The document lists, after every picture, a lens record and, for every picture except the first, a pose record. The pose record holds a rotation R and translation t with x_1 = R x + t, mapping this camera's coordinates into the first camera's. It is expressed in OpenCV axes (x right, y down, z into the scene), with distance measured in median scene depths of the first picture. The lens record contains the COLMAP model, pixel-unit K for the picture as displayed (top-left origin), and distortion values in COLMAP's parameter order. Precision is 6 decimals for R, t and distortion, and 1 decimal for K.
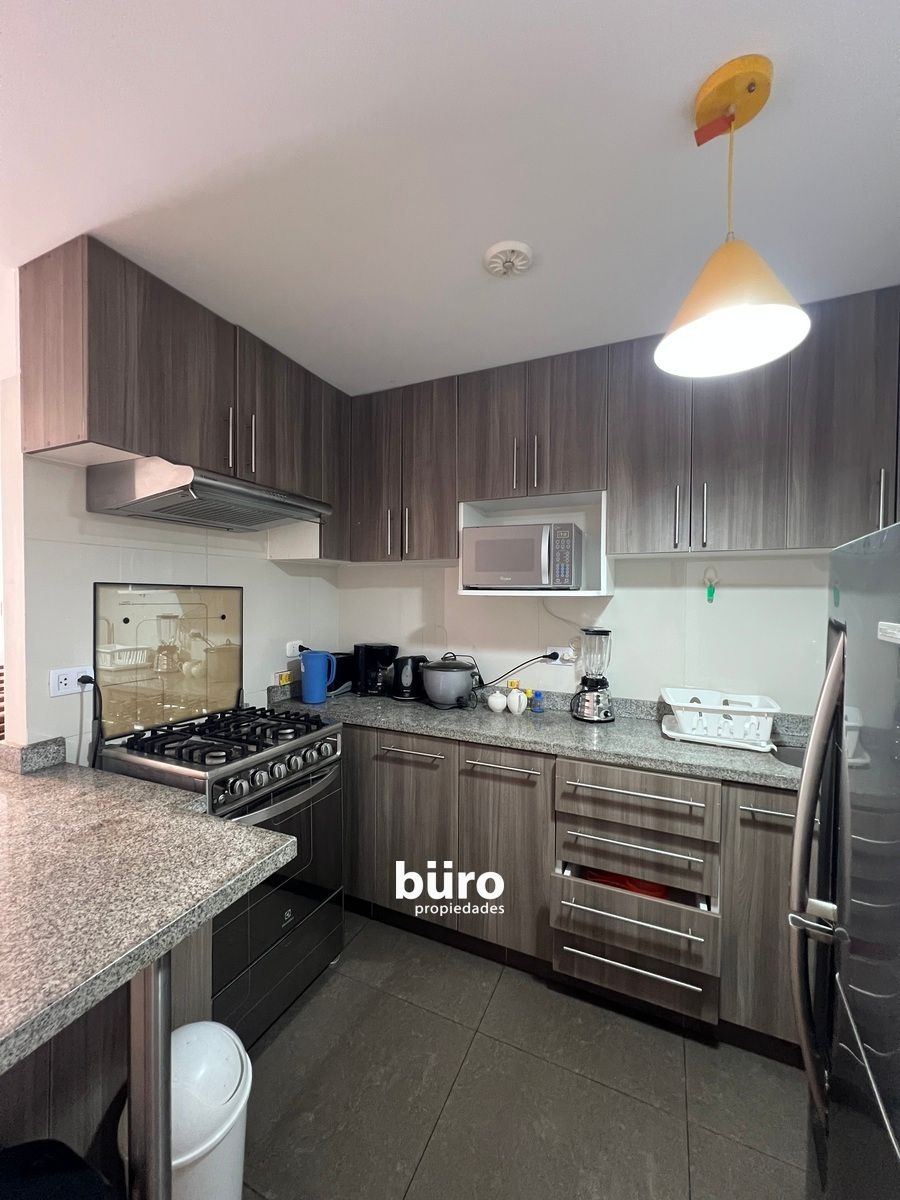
lens RADIAL K [[477.2, 0, 447.9], [0, 477.2, 599.2], [0, 0, 1]] dist [-0.000512, 0.000163]
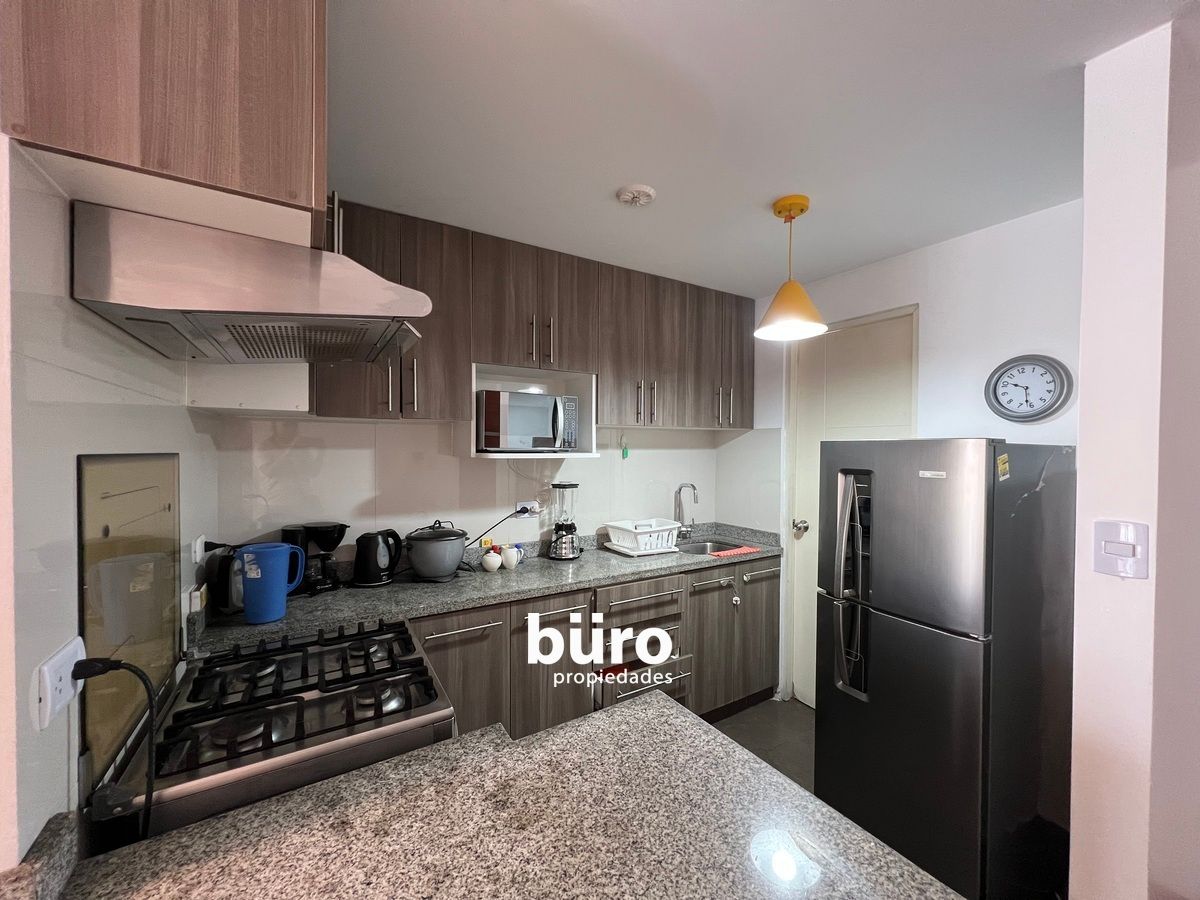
lens RADIAL K [[477.2, 0, 598.8], [0, 477.2, 452.1], [0, 0, 1]] dist [-0.000512, 0.000163]
pose [[0.552741, -0.014542, 0.833226, -0.680492], [0.011637, 0.999885, 0.009730, -0.029840], [-0.833272, 0.004318, 0.552846, 0.265059]]
